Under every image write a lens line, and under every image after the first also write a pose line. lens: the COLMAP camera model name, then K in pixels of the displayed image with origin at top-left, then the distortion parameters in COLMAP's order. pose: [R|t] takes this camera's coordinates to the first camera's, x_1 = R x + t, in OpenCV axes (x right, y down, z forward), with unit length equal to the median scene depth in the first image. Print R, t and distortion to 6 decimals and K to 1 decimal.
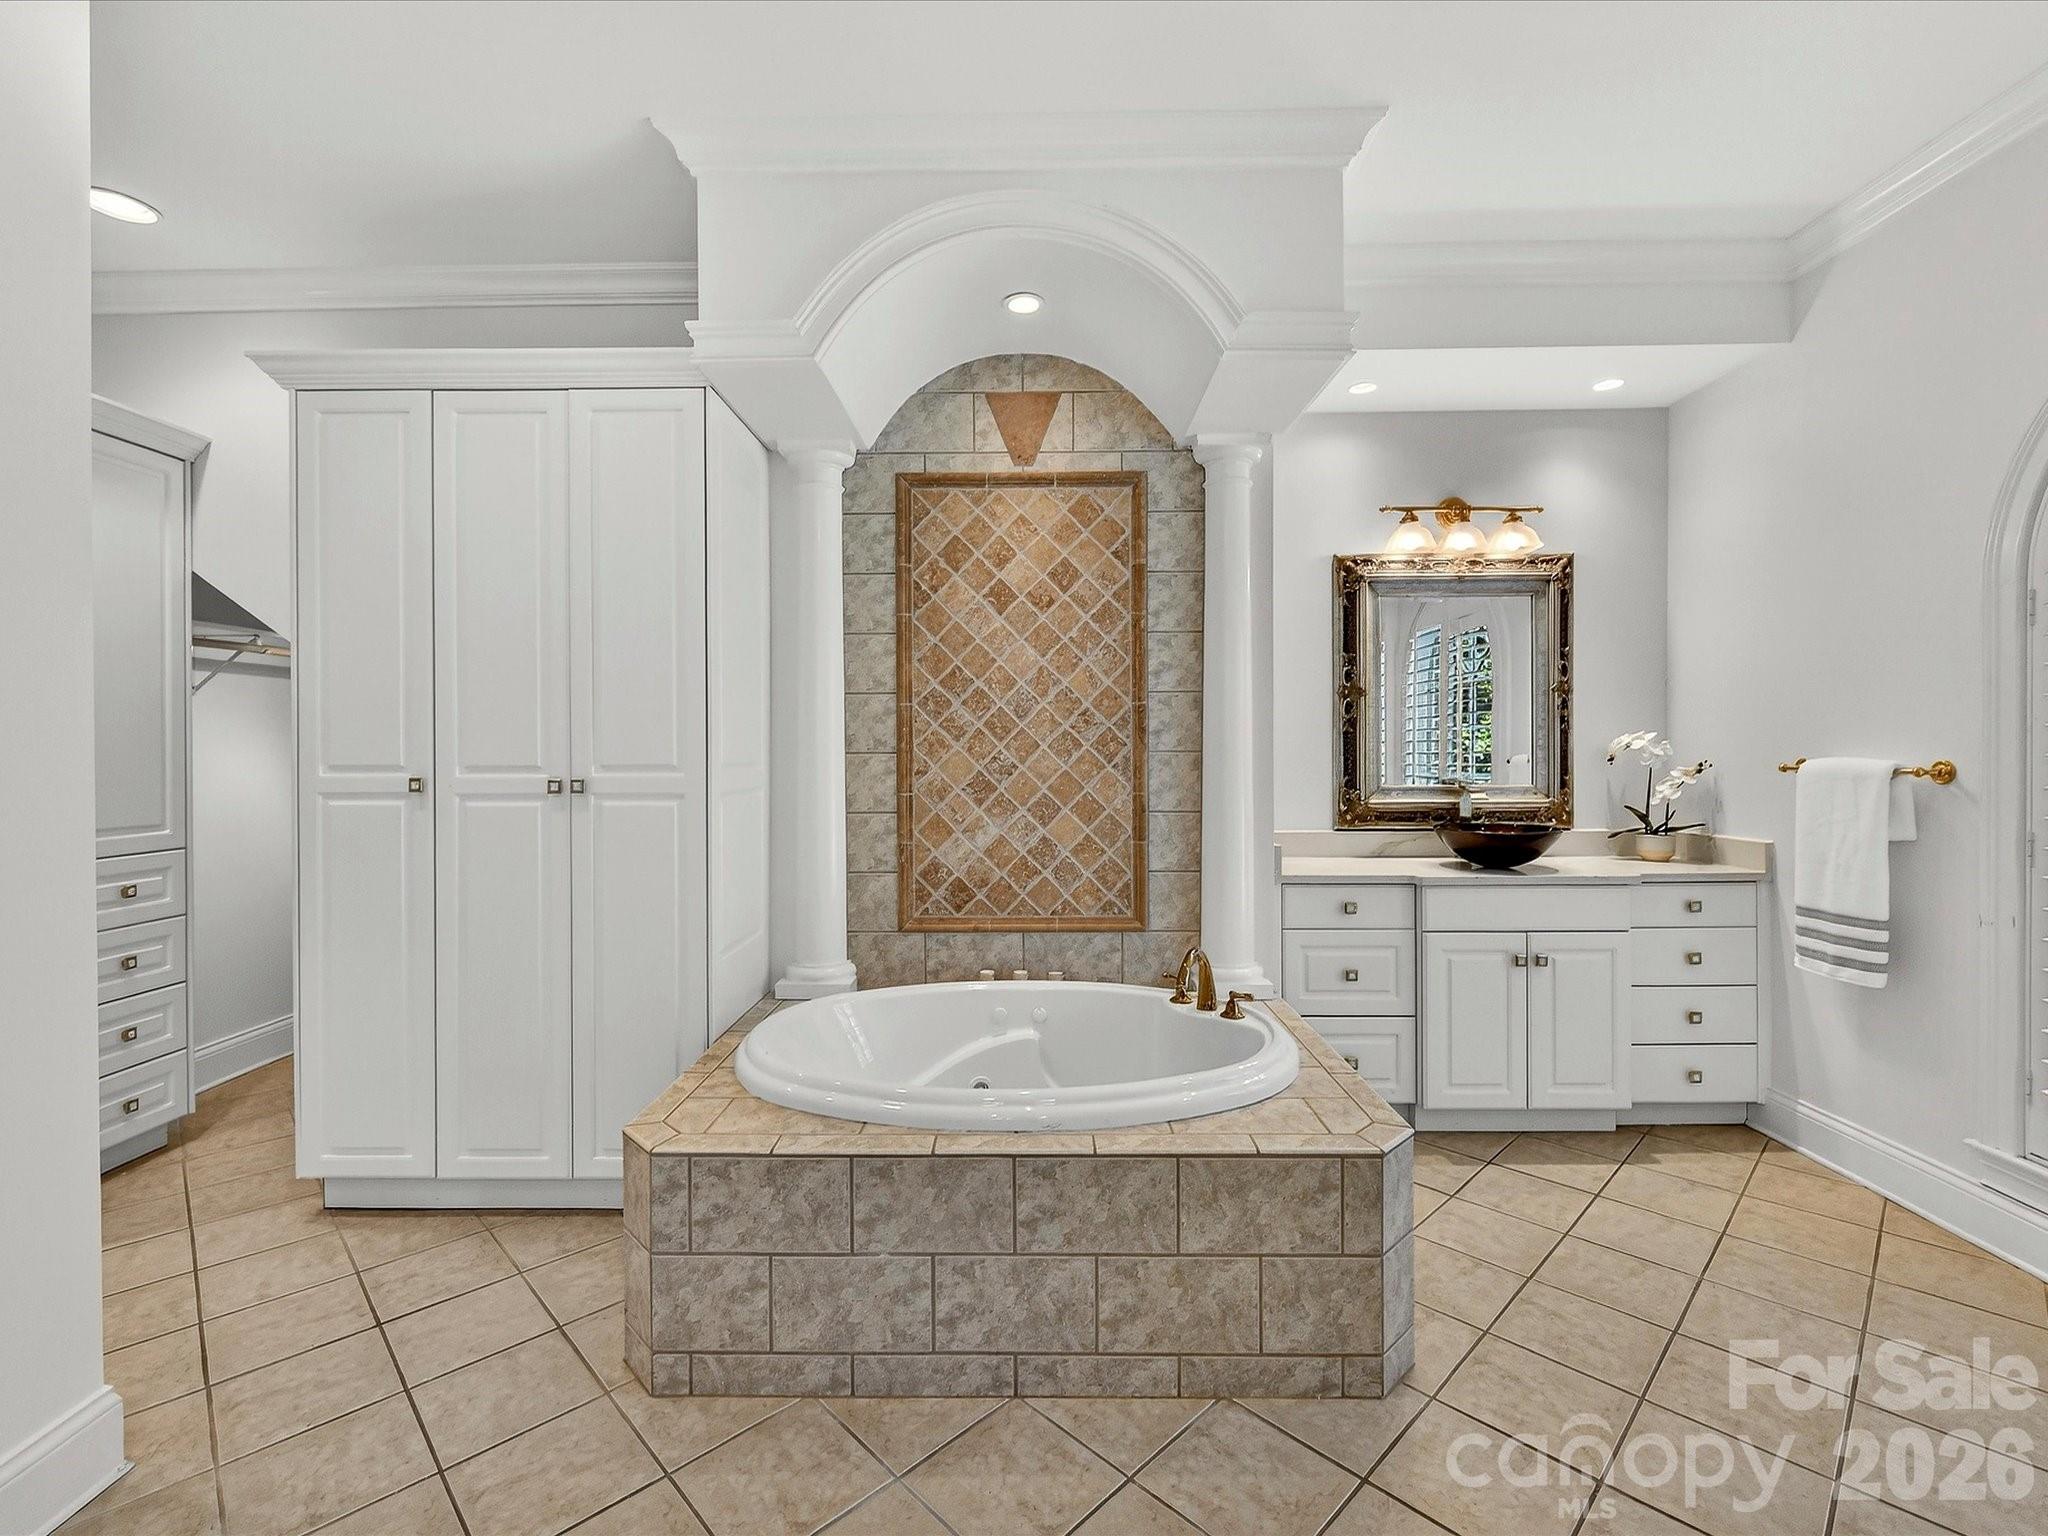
lens RADIAL K [[926.1, 0, 1023.8], [0, 926.1, 733.1], [0, 0, 1]] dist [0.000722, -0.001407]
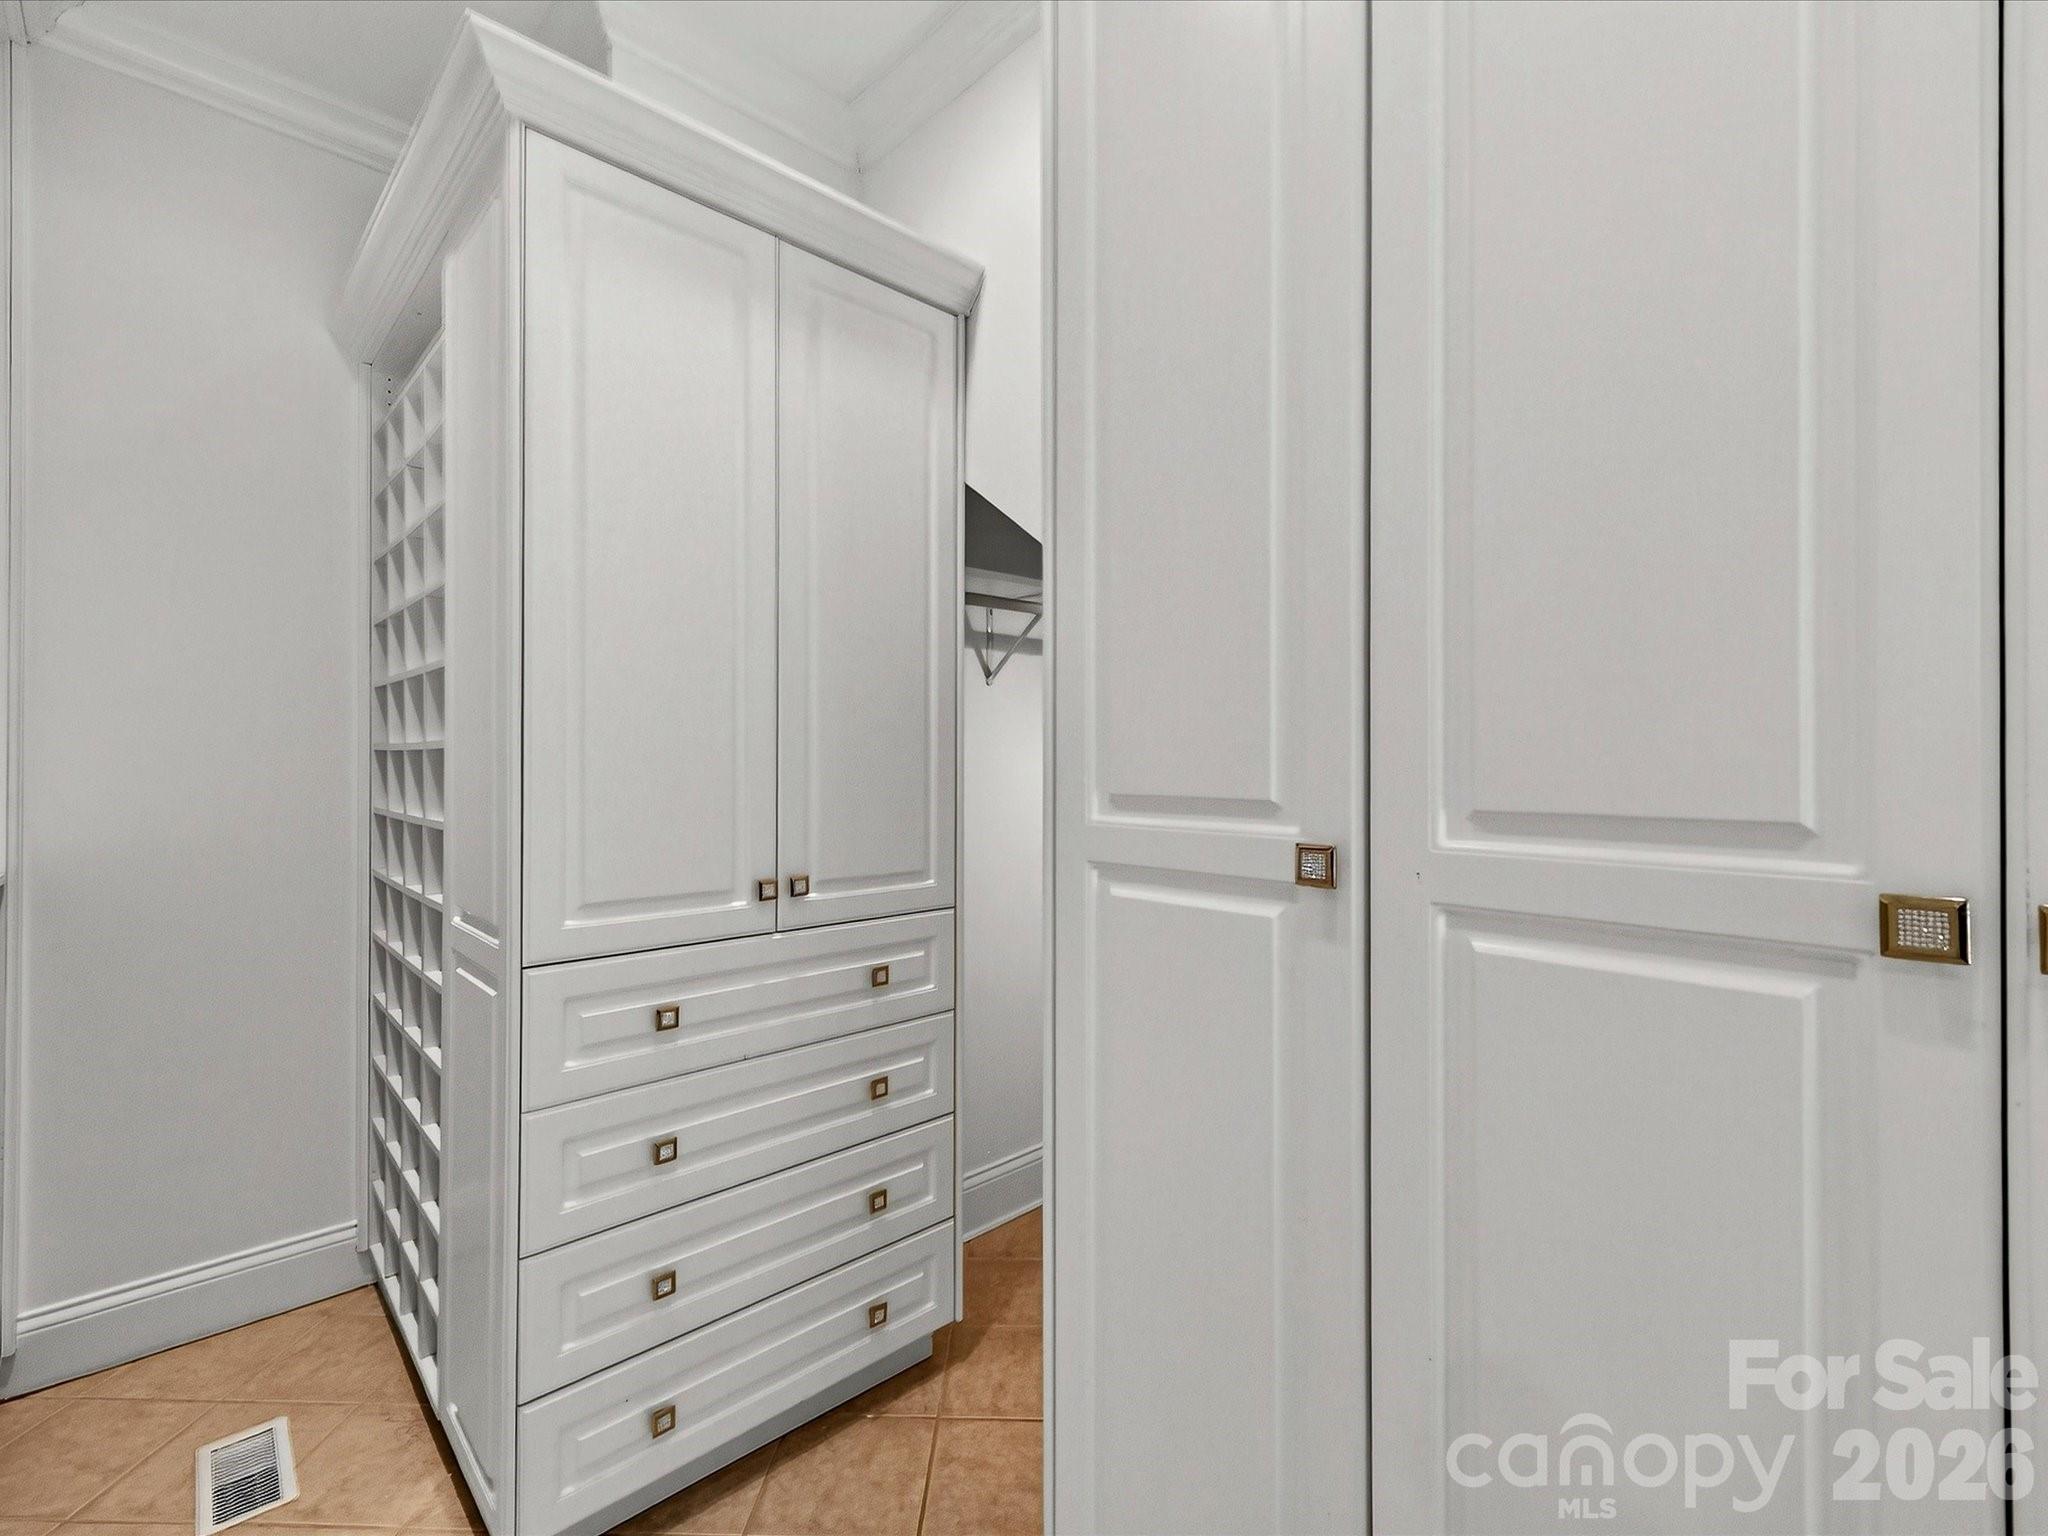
lens RADIAL K [[926.1, 0, 1016.9], [0, 926.1, 759.2], [0, 0, 1]] dist [0.000722, -0.001407]
pose [[0.701495, 0.007749, -0.712632, -0.423551], [-0.003856, 0.999968, 0.007078, 0.014577], [0.712664, -0.002217, 0.701502, 0.592330]]
